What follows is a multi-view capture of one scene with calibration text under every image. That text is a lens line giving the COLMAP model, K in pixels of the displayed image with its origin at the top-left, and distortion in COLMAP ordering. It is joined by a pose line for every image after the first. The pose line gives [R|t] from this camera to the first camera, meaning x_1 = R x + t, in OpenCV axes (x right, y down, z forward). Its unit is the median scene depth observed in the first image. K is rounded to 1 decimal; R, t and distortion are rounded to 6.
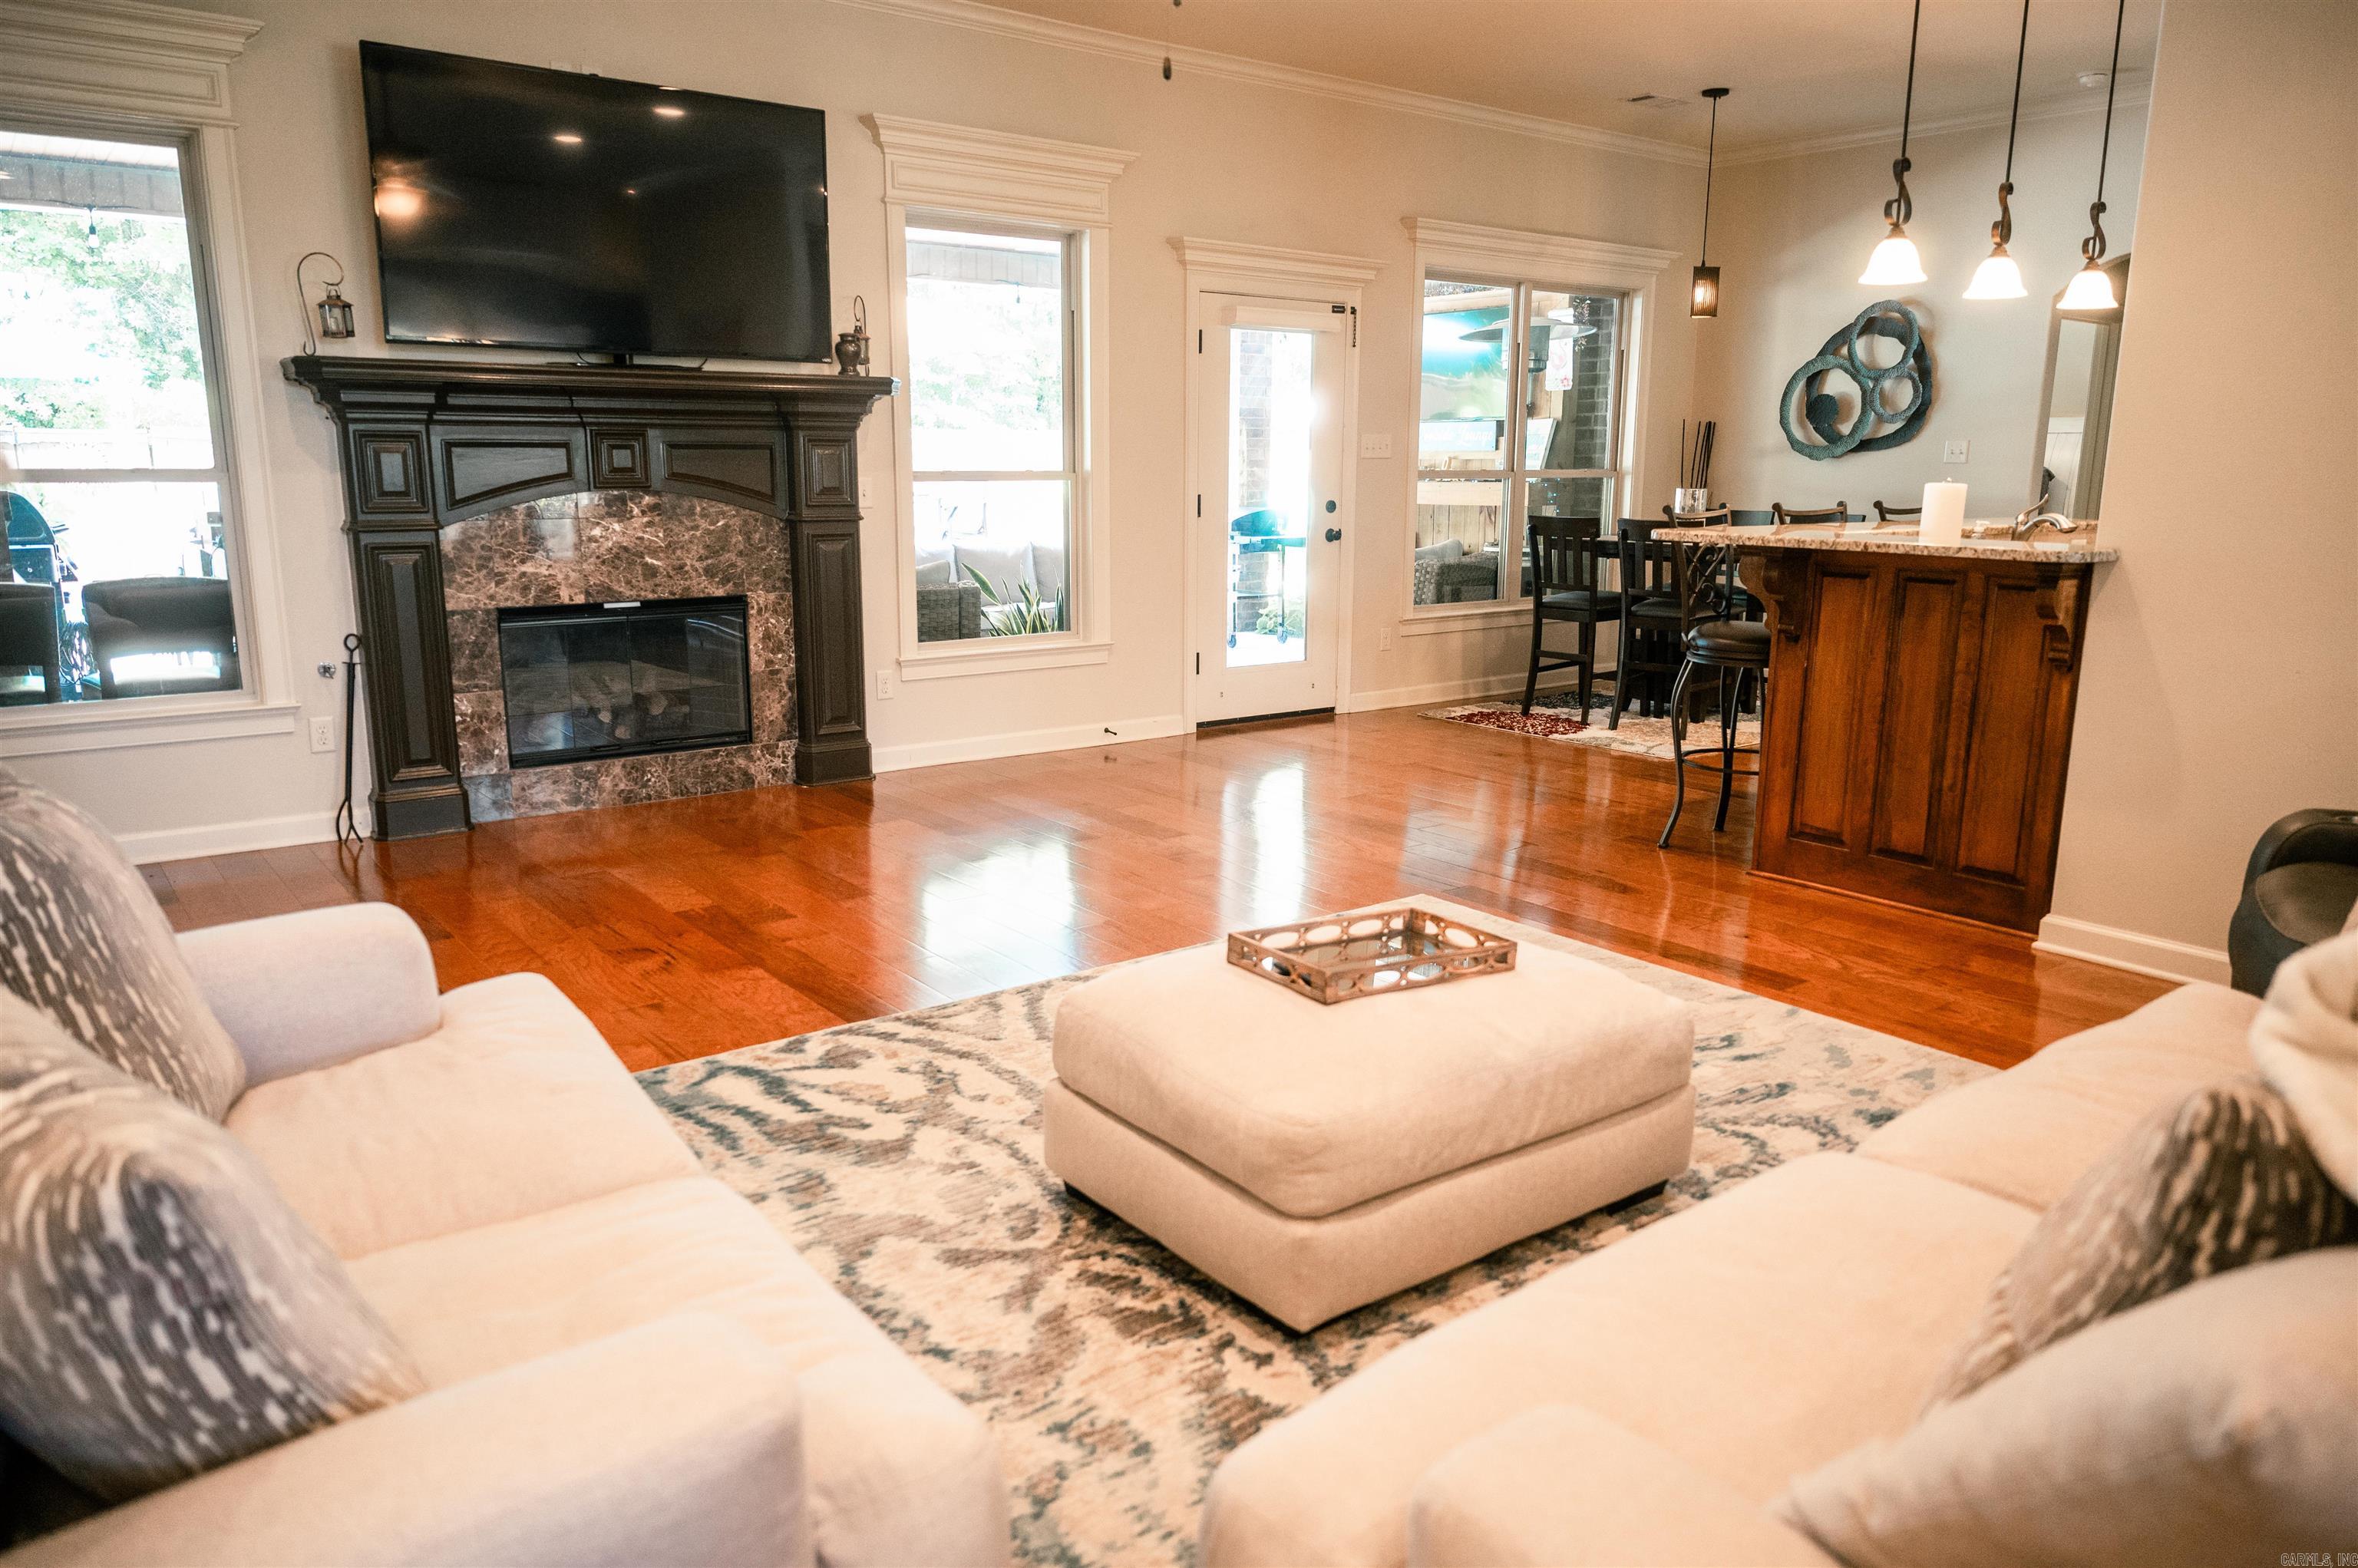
lens RADIAL K [[1583.4, 0, 1179.0], [0, 1583.4, 784.0], [0, 0, 1]] dist [-0.001085, 0.000043]
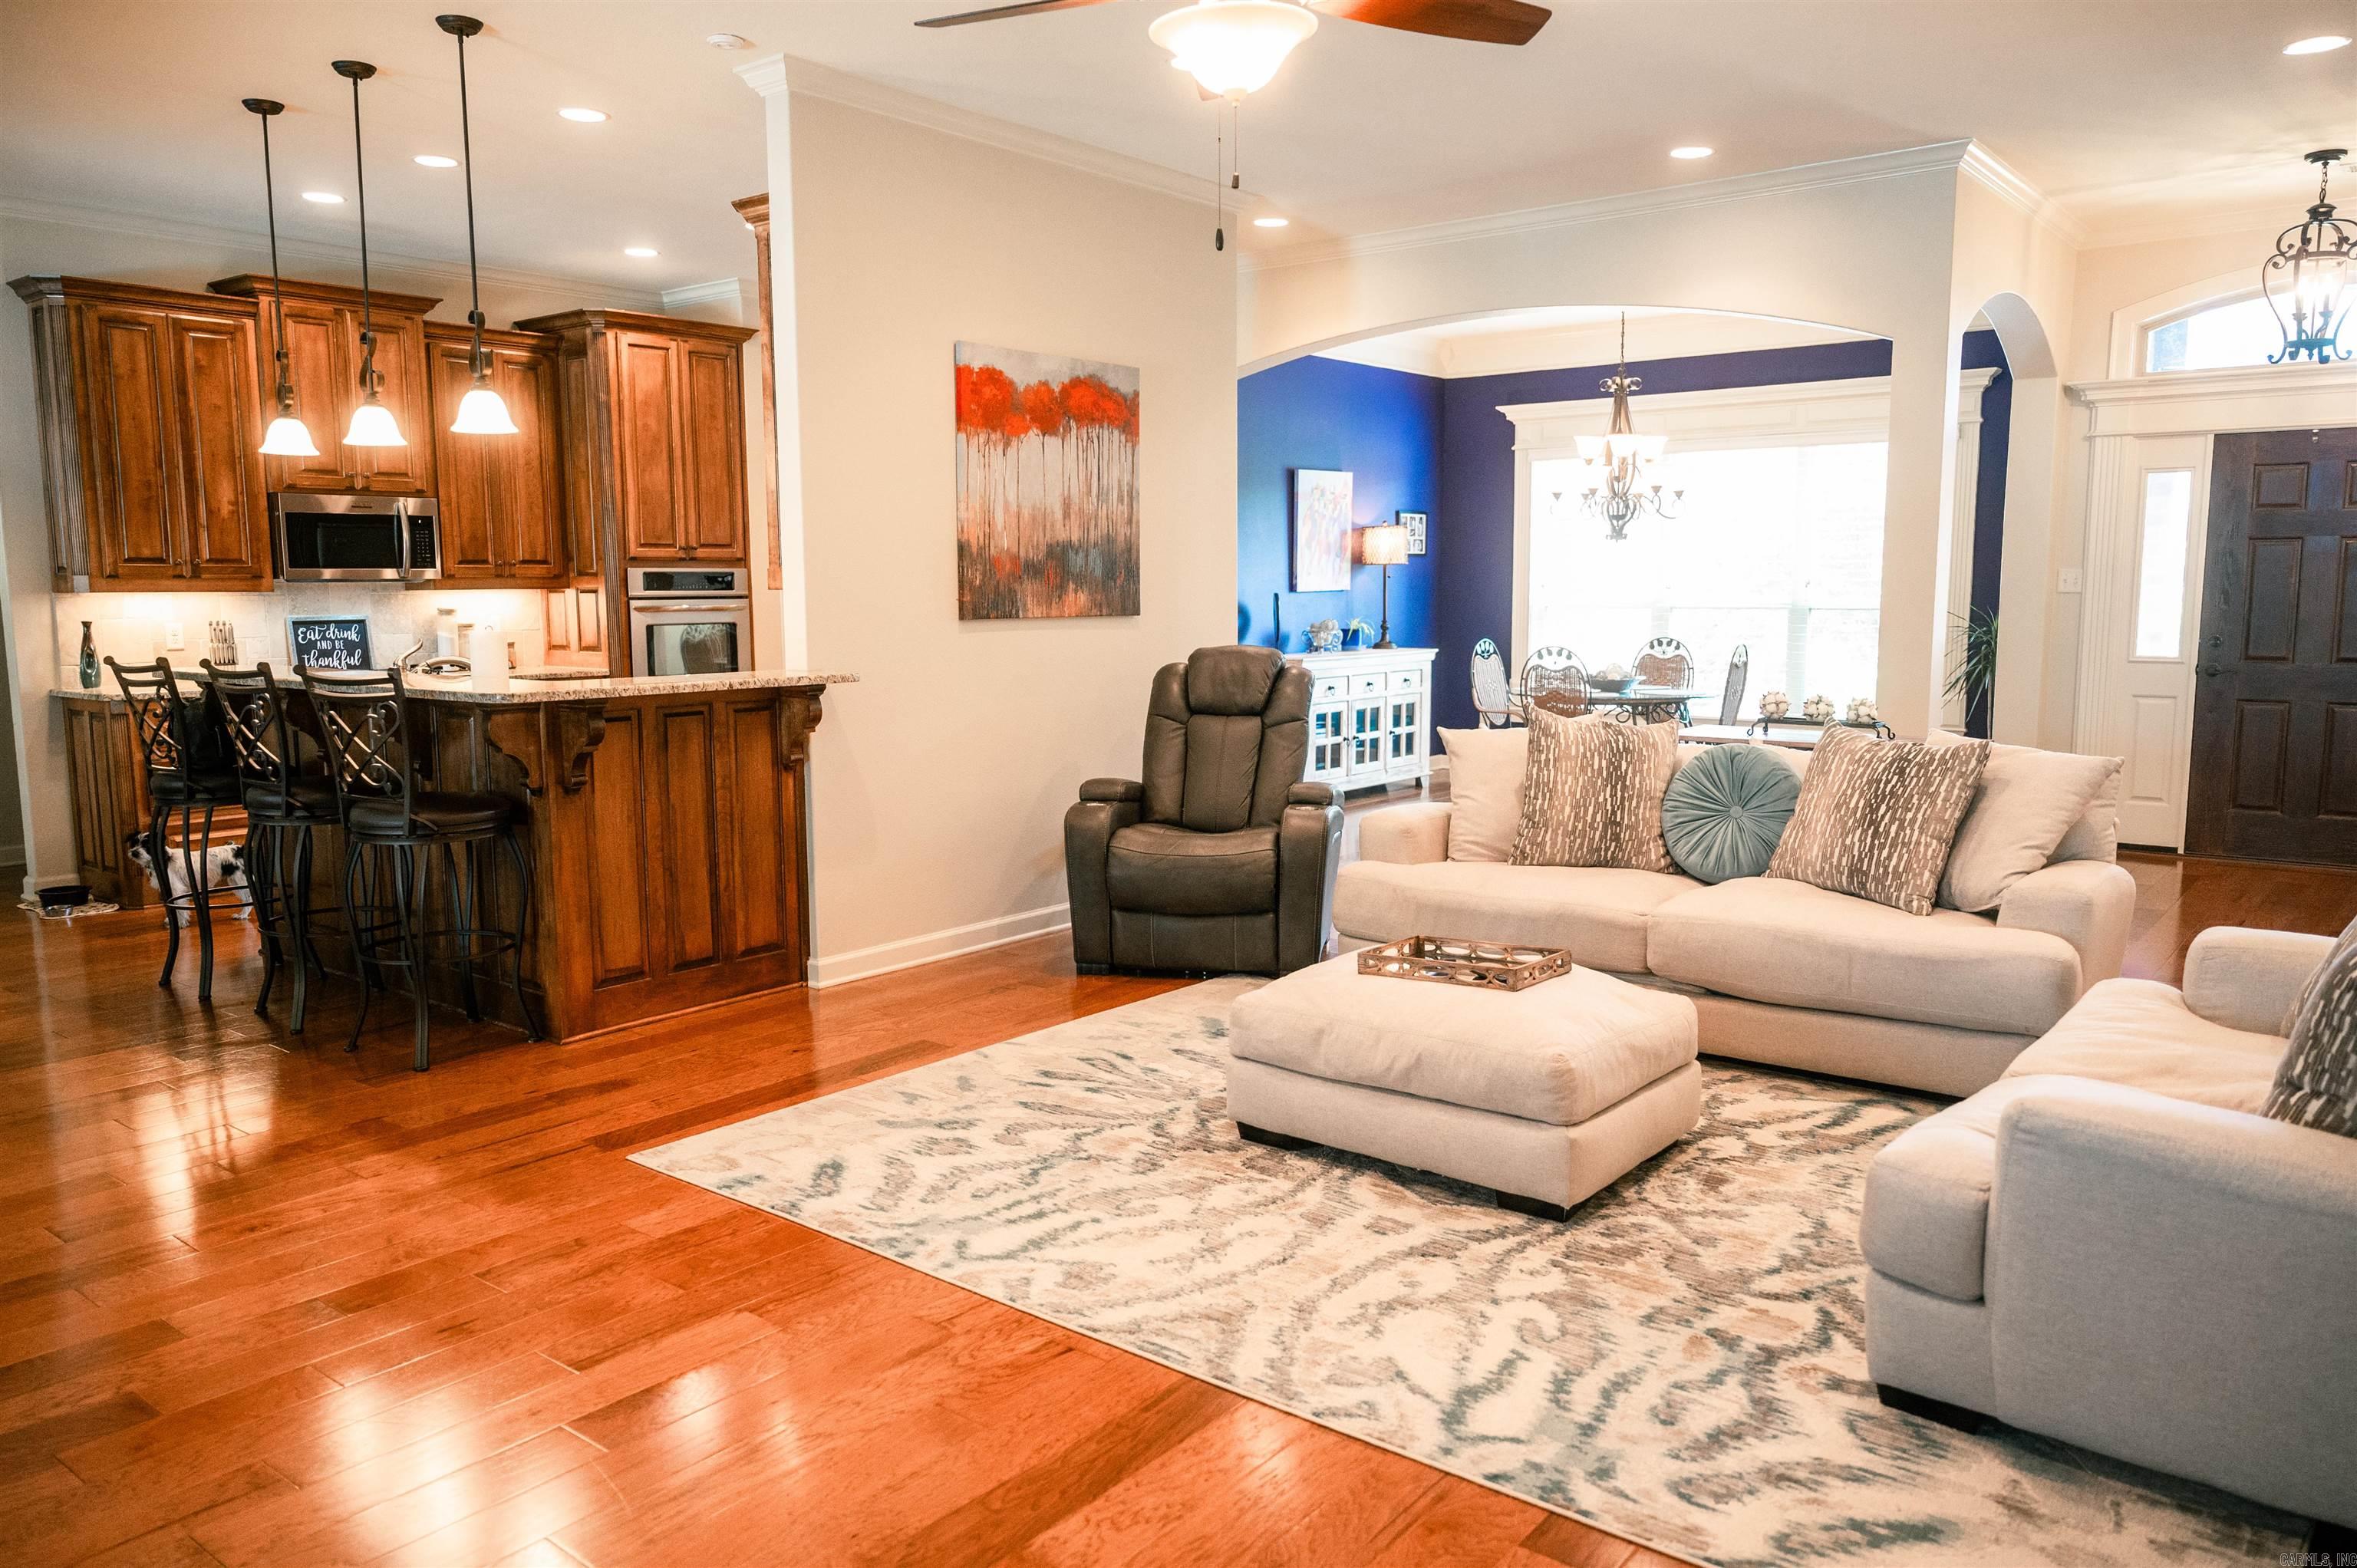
lens RADIAL K [[1658.6, 0, 1178.5], [0, 1658.6, 784.0], [0, 0, 1]] dist [0.003027, 0.002343]
pose [[-0.235279, -0.123421, 0.964060, -0.958207], [0.199434, 0.964667, 0.172171, -0.275676], [-0.951246, 0.232775, -0.202352, 1.188862]]
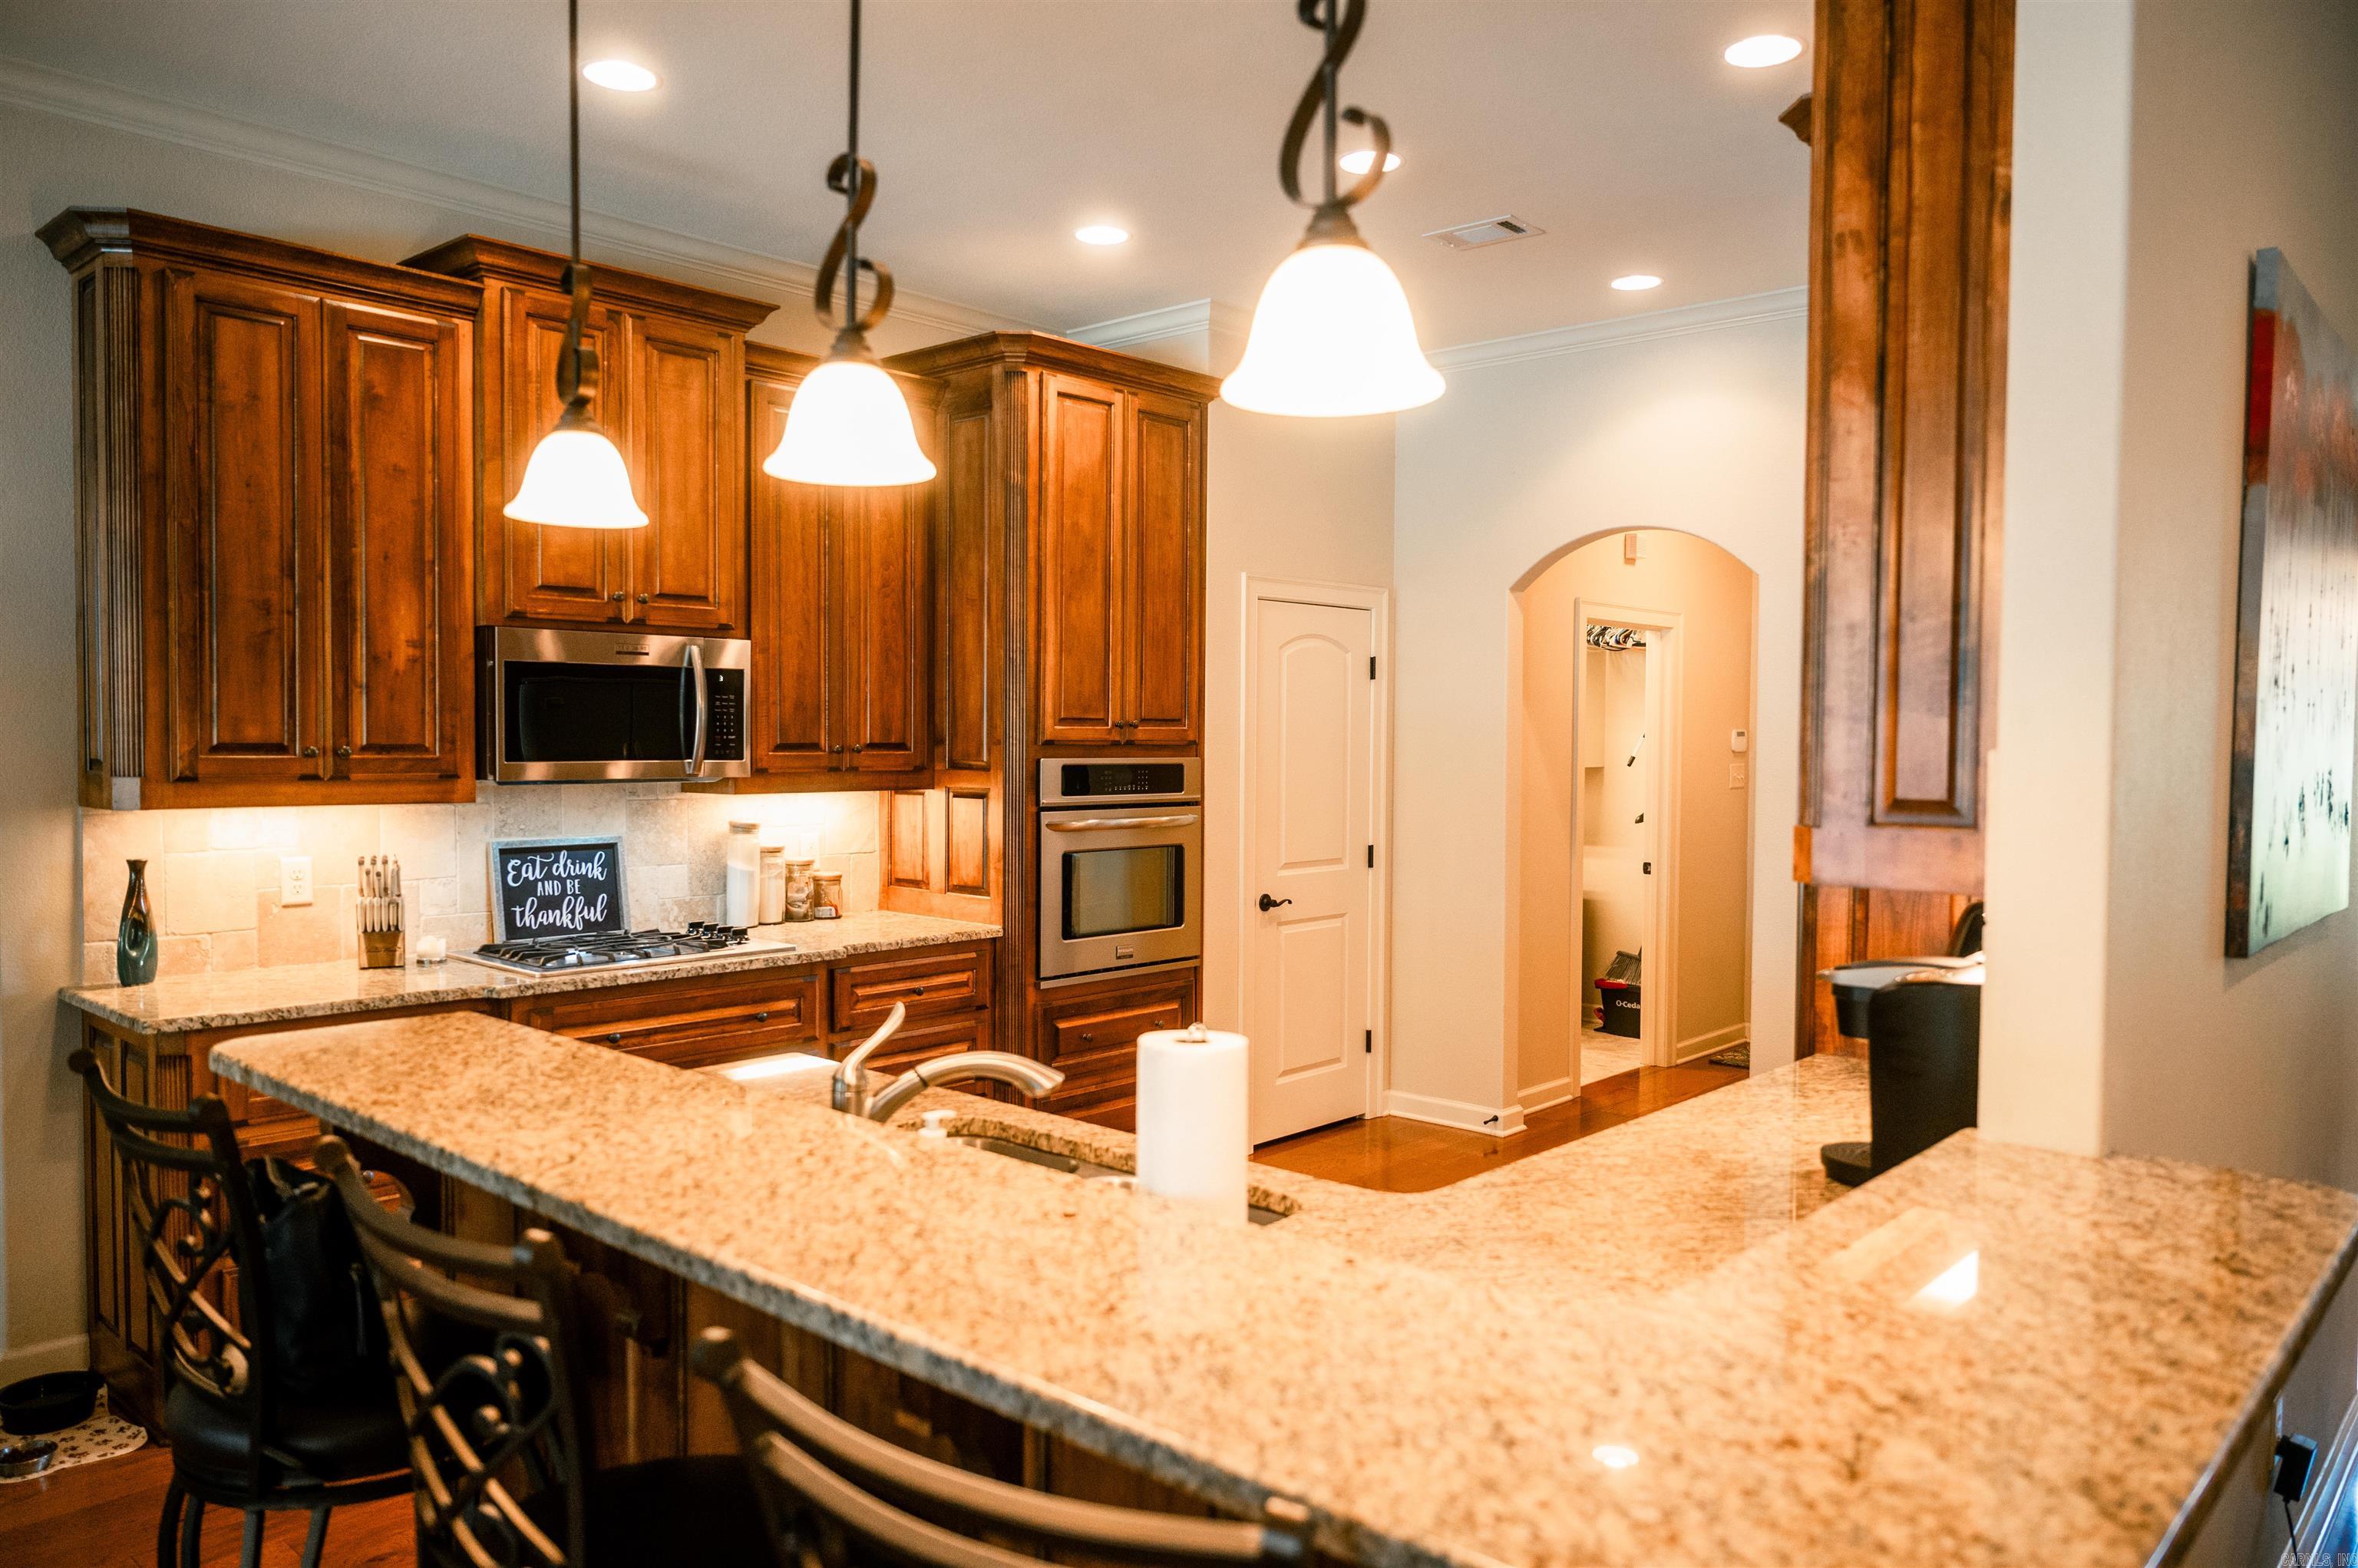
lens RADIAL K [[1617.6, 0, 1179.0], [0, 1617.6, 784.0], [0, 0, 1]] dist [-0.000264, 0.000668]
pose [[-0.177397, -0.039834, 0.983333, -0.263012], [0.188304, 0.979346, 0.073643, -0.340490], [-0.965956, 0.198230, -0.166232, 1.384749]]
